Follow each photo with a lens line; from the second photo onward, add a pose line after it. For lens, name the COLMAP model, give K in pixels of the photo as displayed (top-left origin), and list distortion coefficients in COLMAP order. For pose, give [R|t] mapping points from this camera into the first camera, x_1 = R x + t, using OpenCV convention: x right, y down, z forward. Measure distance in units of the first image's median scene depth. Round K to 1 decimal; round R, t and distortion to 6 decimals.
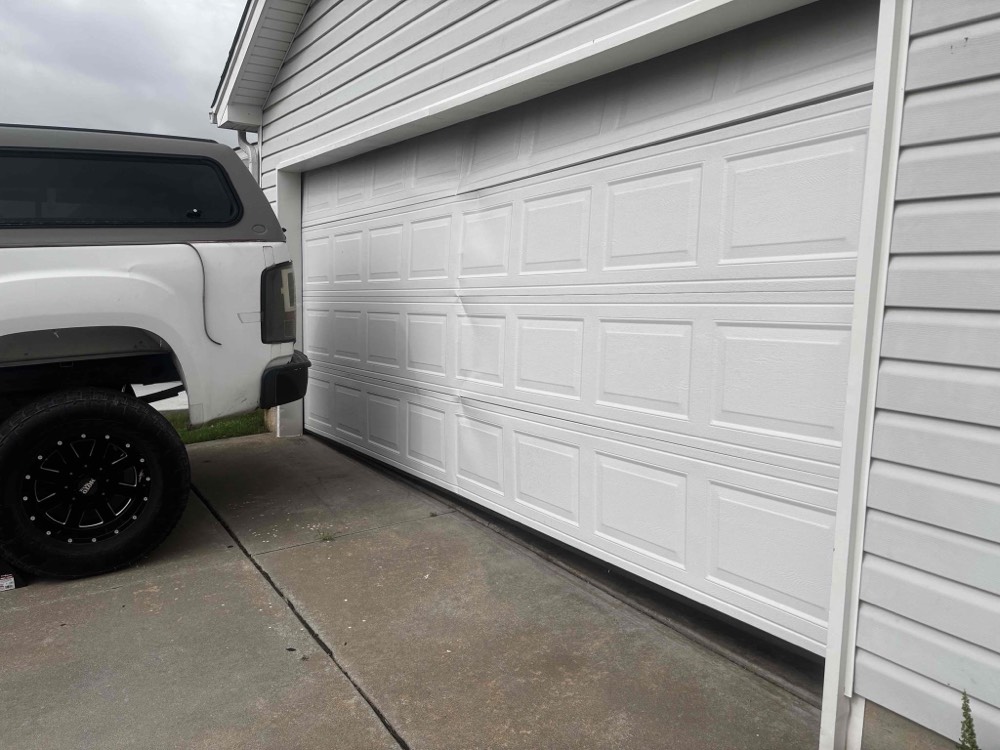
lens RADIAL K [[767.7, 0, 500.0], [0, 767.7, 375.0], [0, 0, 1]] dist [0.064168, -0.080107]
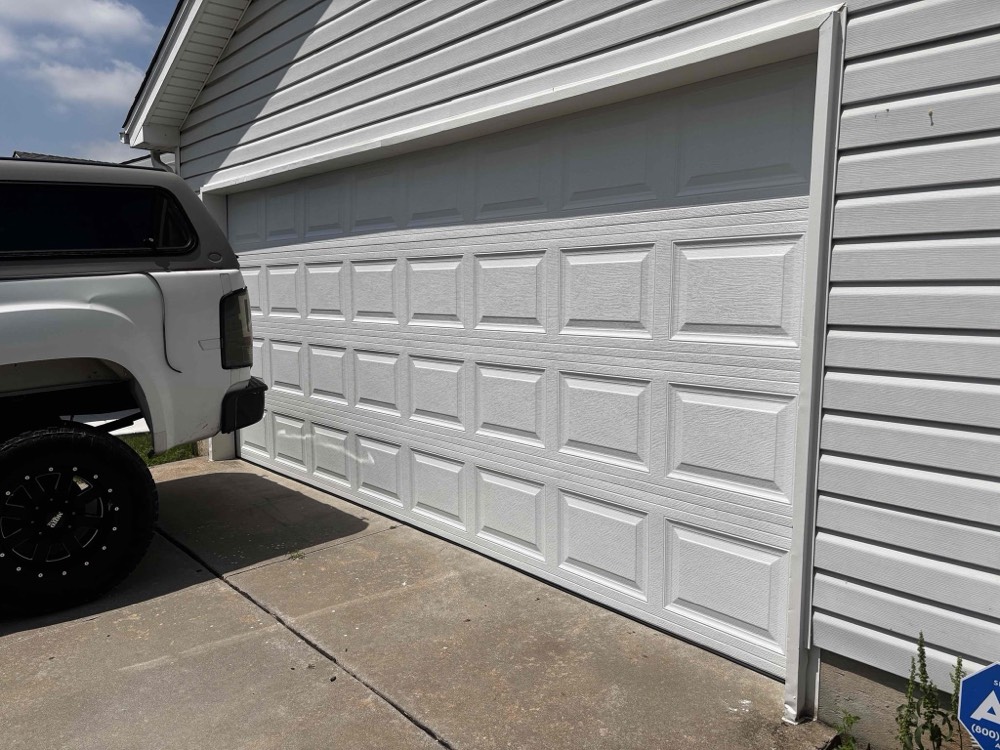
lens RADIAL K [[827.9, 0, 429.5], [0, 827.9, 388.1], [0, 0, 1]] dist [0.079768, -0.156172]
pose [[0.986688, -0.039083, 0.157861, -0.241083], [0.037841, 0.999225, 0.010865, -0.020099], [-0.158163, -0.004747, 0.987402, -0.141590]]
